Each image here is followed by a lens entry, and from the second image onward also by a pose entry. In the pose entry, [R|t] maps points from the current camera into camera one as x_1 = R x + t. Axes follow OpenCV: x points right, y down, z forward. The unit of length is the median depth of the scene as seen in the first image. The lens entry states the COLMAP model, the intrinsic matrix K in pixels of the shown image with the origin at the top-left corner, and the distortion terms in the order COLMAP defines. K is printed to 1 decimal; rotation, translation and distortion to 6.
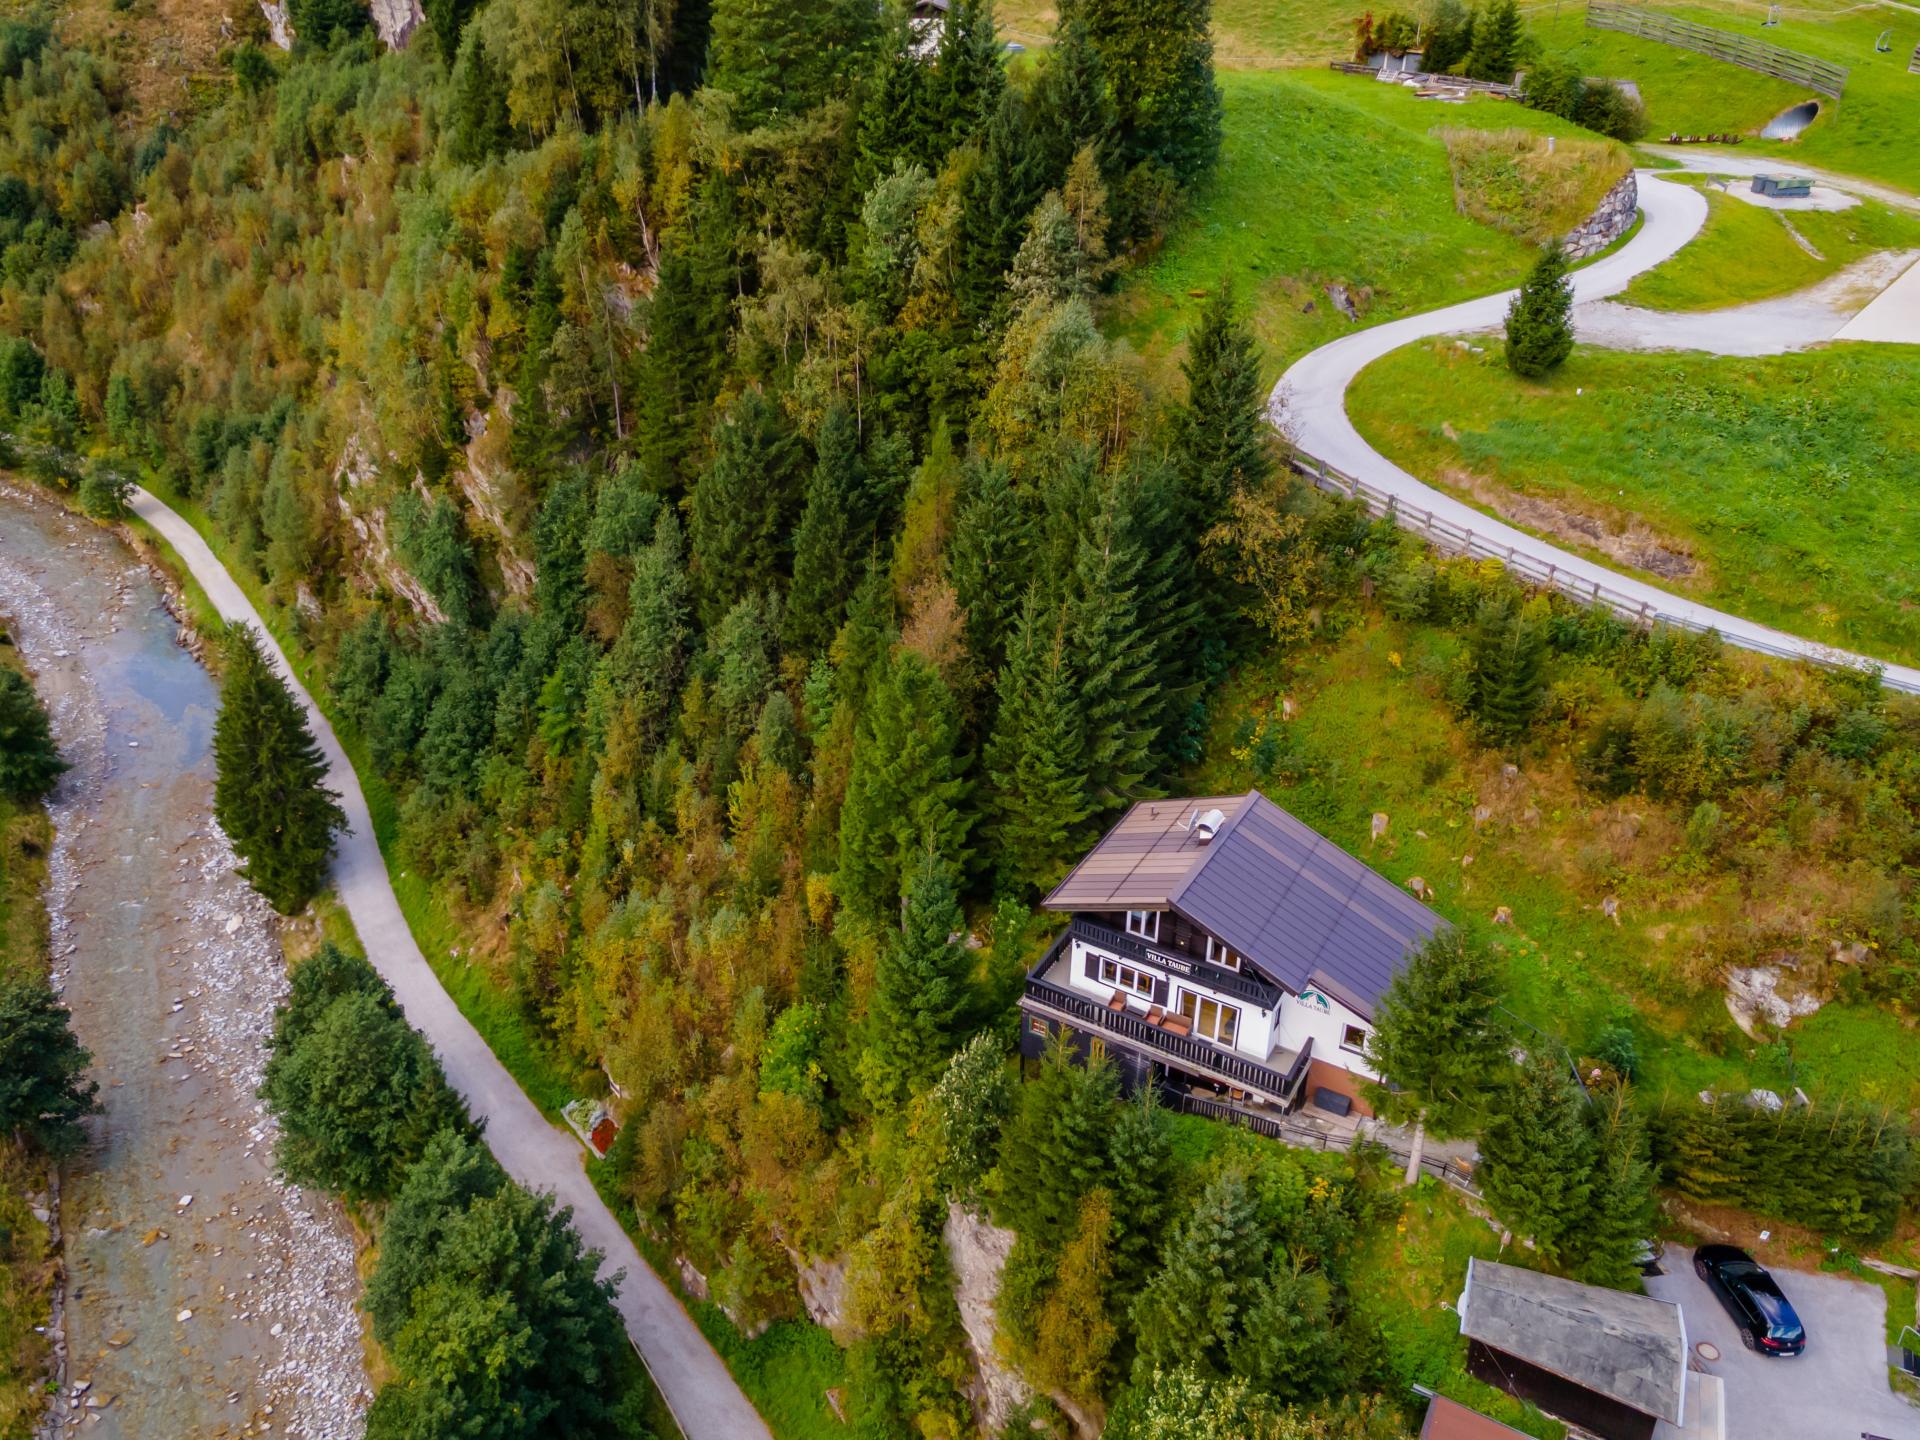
lens RADIAL K [[1512.2, 0, 888.3], [0, 1512.2, 674.0], [0, 0, 1]] dist [0.043418, 0.003598]
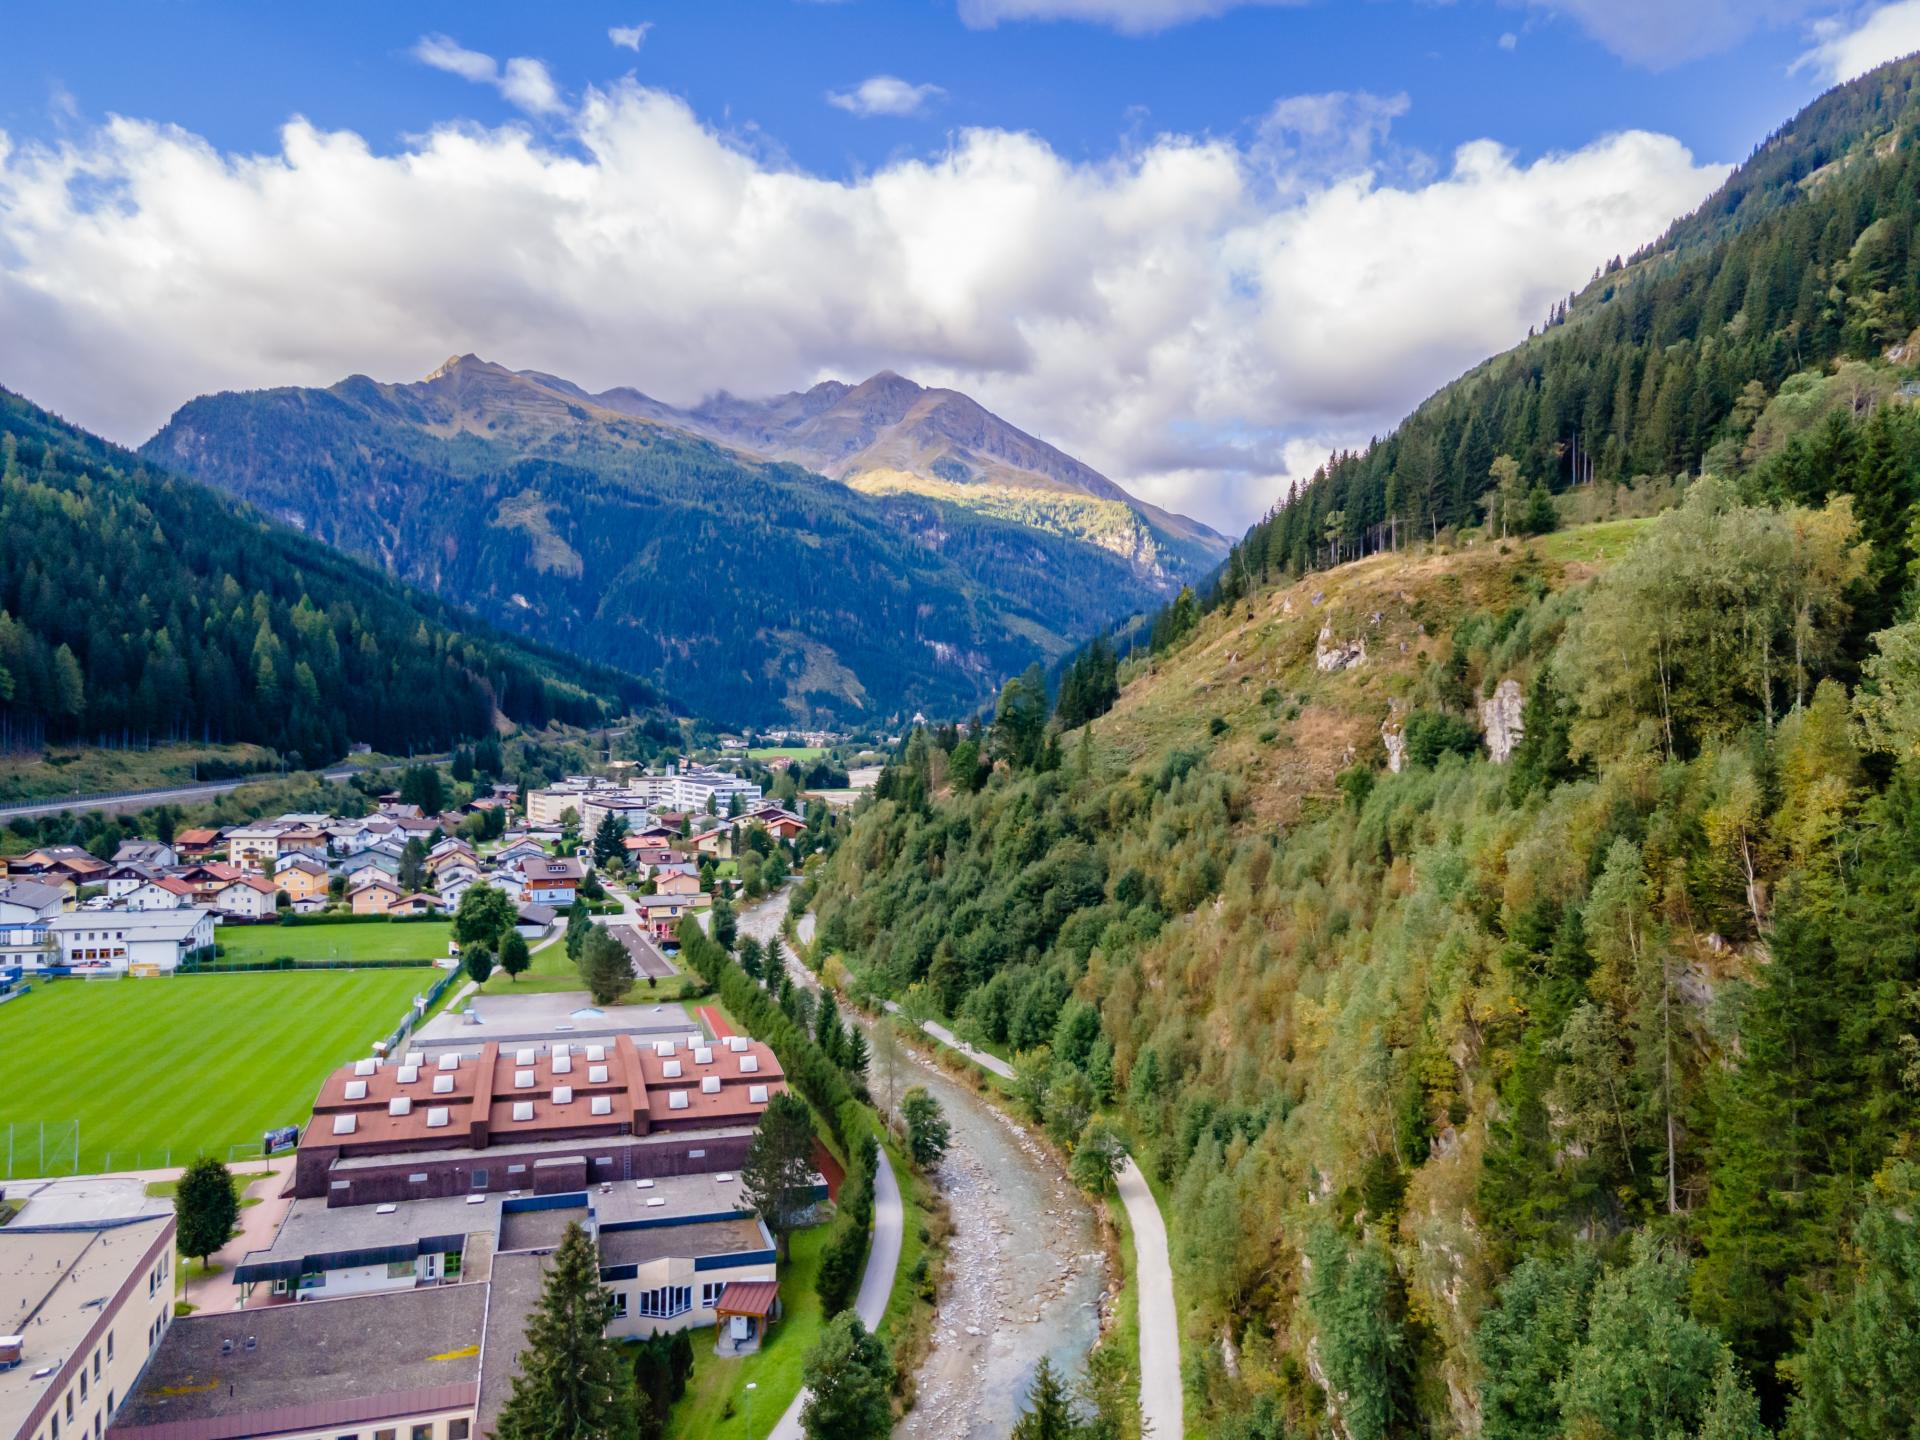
lens RADIAL K [[1379.4, 0, 971.3], [0, 1379.4, 724.5], [0, 0, 1]] dist [0.042242, 0.006193]
pose [[0.766842, -0.000416, -0.641836, -0.035446], [-0.296081, 0.887013, -0.354323, -0.048502], [0.569464, 0.461745, 0.680075, 0.370058]]
